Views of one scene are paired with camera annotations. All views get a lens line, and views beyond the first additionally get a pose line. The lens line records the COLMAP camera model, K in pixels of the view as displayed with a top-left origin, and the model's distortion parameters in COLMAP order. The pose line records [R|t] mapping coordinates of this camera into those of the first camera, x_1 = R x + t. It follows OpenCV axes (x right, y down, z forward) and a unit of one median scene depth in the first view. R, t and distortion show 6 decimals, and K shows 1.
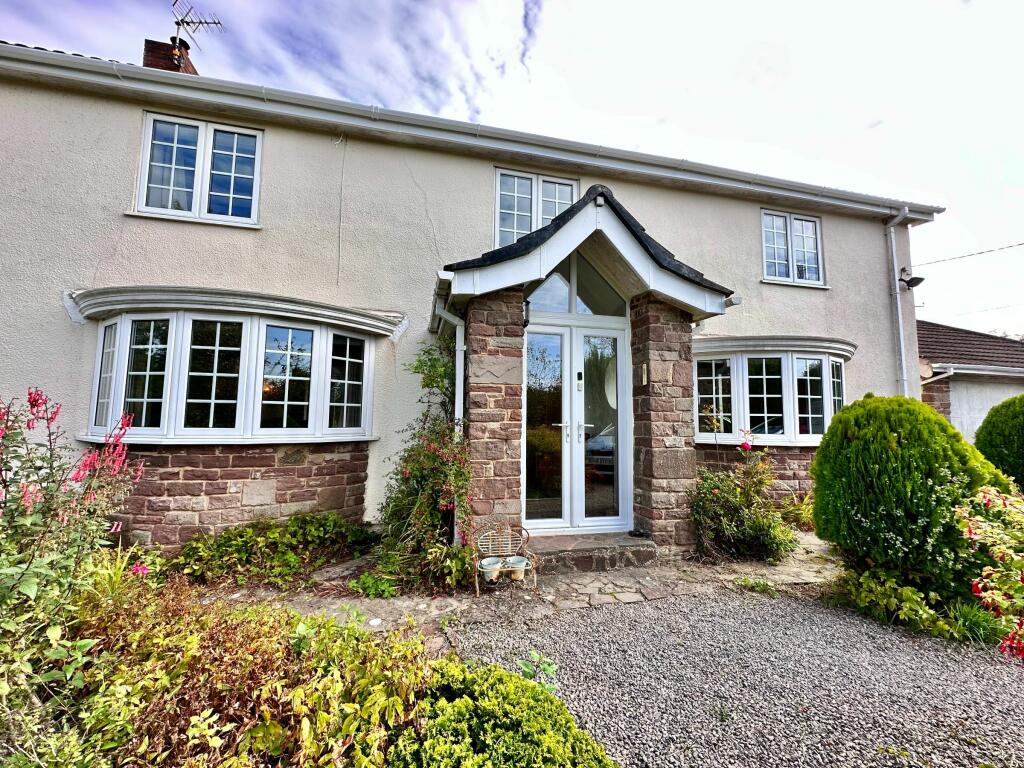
lens RADIAL K [[407.0, 0, 513.0], [0, 407.0, 382.8], [0, 0, 1]] dist [-0.007856, 0.002109]
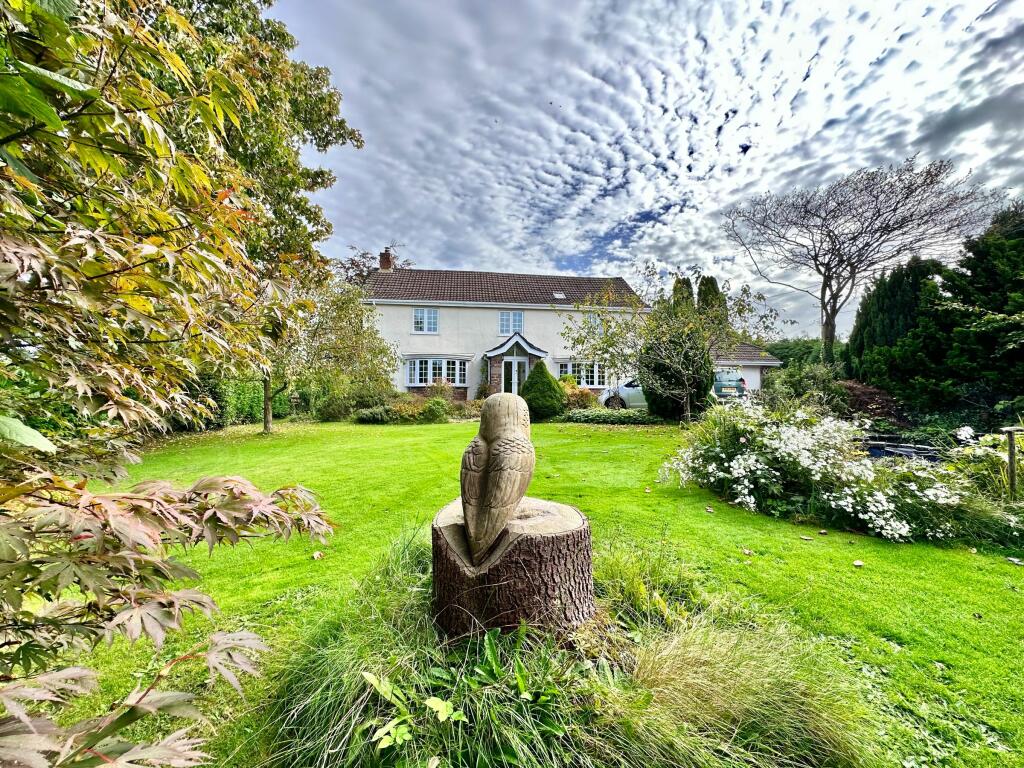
lens RADIAL K [[407.0, 0, 512.2], [0, 407.0, 384.0], [0, 0, 1]] dist [-0.007856, 0.002109]
pose [[0.994886, -0.011799, -0.100310, 0.515388], [0.019075, 0.997230, 0.071890, -0.176379], [0.099183, -0.073436, 0.992356, -3.119800]]
